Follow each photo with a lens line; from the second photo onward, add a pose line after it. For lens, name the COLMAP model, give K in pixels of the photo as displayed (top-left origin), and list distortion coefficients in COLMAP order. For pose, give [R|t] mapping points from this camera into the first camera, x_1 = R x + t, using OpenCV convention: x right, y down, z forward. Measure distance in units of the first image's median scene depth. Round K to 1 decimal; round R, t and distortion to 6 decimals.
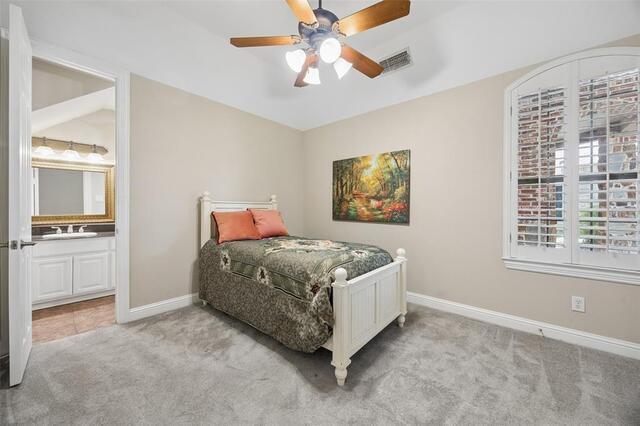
lens RADIAL K [[244.7, 0, 320.4], [0, 244.7, 211.9], [0, 0, 1]] dist [-0.003070, -0.000554]
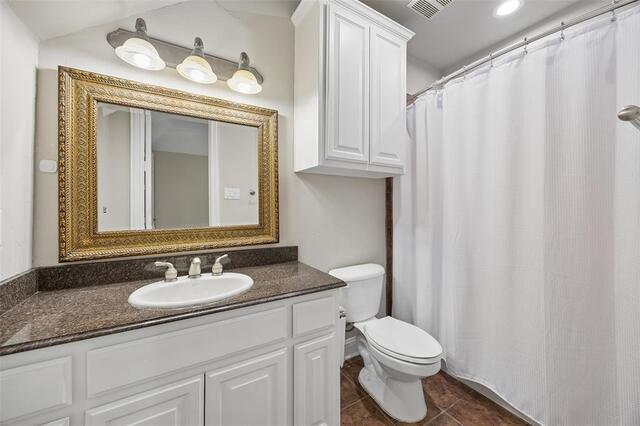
lens RADIAL K [[244.7, 0, 316.3], [0, 244.7, 211.7], [0, 0, 1]] dist [-0.003070, -0.000554]
pose [[0.947994, -0.003830, -0.318266, -0.689632], [0.002086, 0.999981, -0.005820, -0.010570], [0.318282, 0.004853, 0.947984, 0.664219]]
